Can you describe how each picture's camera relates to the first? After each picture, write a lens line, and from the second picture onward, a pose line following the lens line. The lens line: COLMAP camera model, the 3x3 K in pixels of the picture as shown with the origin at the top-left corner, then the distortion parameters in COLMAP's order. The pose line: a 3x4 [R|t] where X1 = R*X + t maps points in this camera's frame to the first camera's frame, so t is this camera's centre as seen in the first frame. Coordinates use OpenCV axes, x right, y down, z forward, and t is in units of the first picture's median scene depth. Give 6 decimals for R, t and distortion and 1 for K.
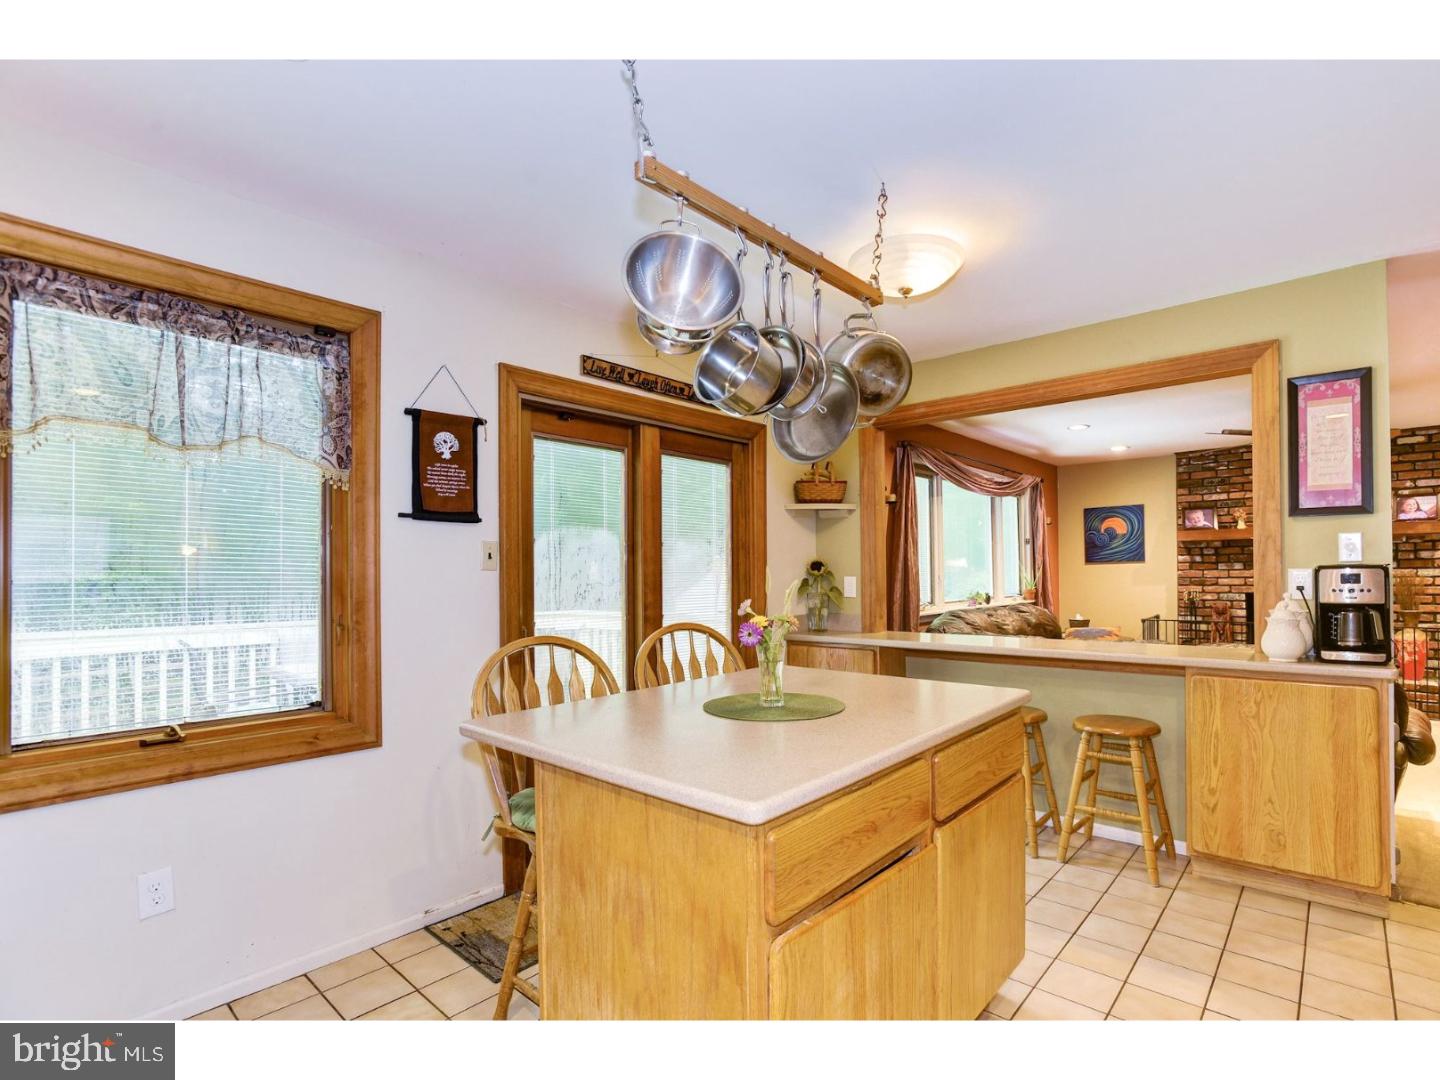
lens RADIAL K [[702.1, 0, 737.6], [0, 702.1, 572.9], [0, 0, 1]] dist [-0.021504, 0.000756]
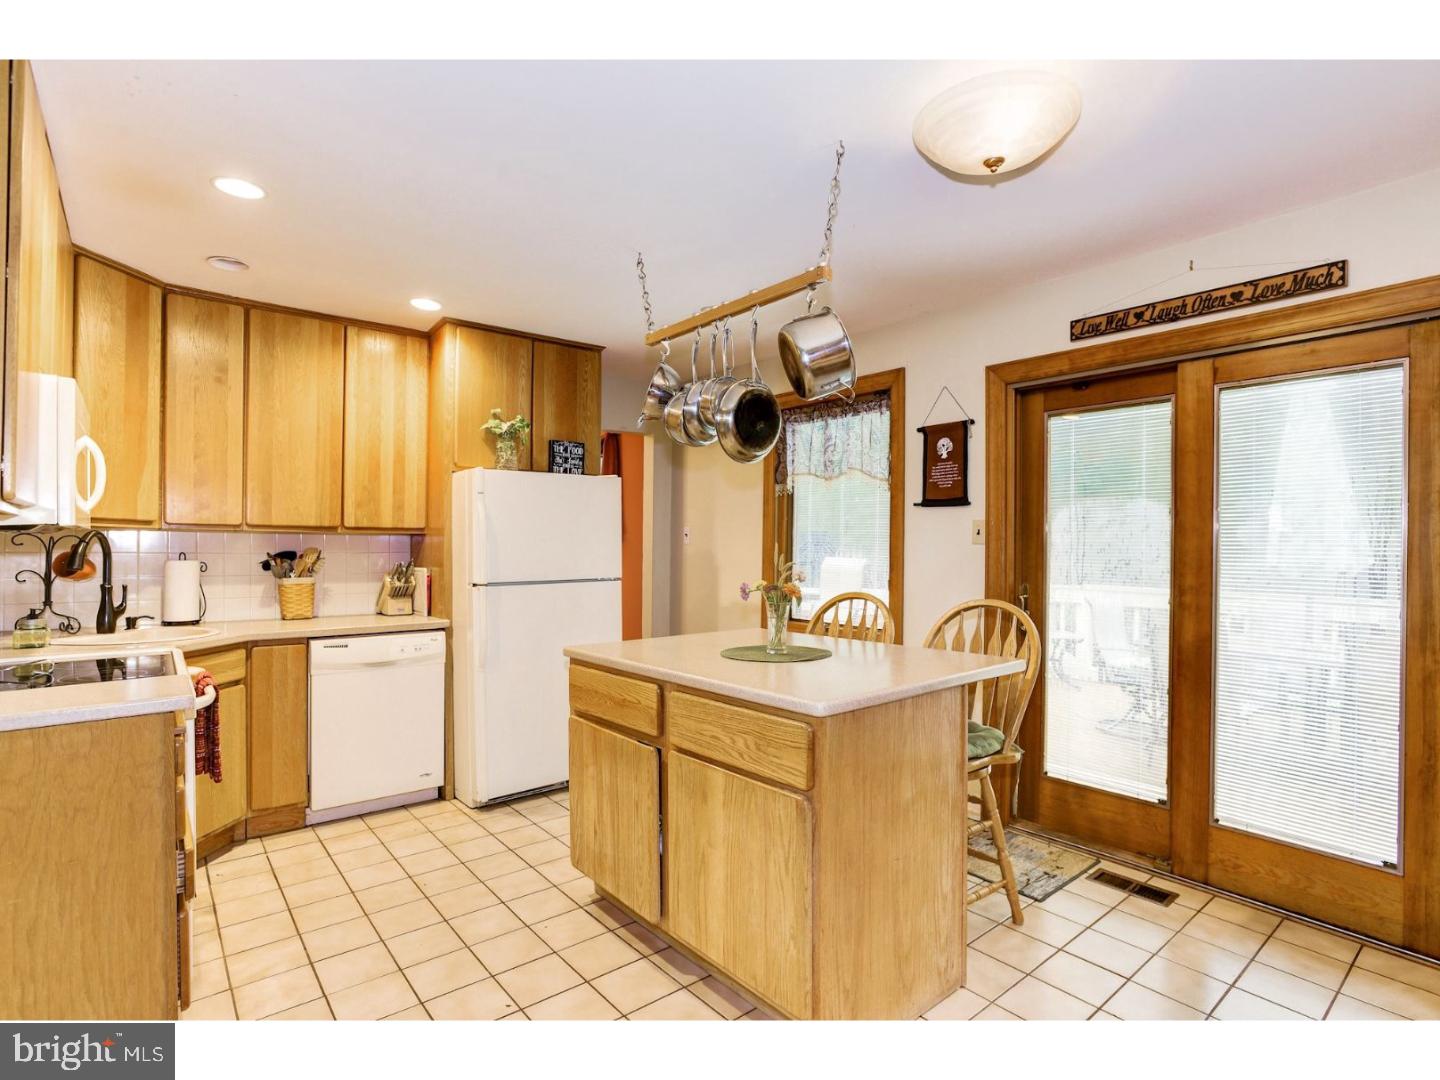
lens RADIAL K [[731.8, 0, 722.7], [0, 731.8, 544.3], [0, 0, 1]] dist [-0.056371, 0.034351]
pose [[-0.162010, 0.008894, -0.986749, 0.741155], [-0.004871, 0.999940, 0.009813, -0.010525], [0.986777, 0.006397, -0.161957, 0.608390]]
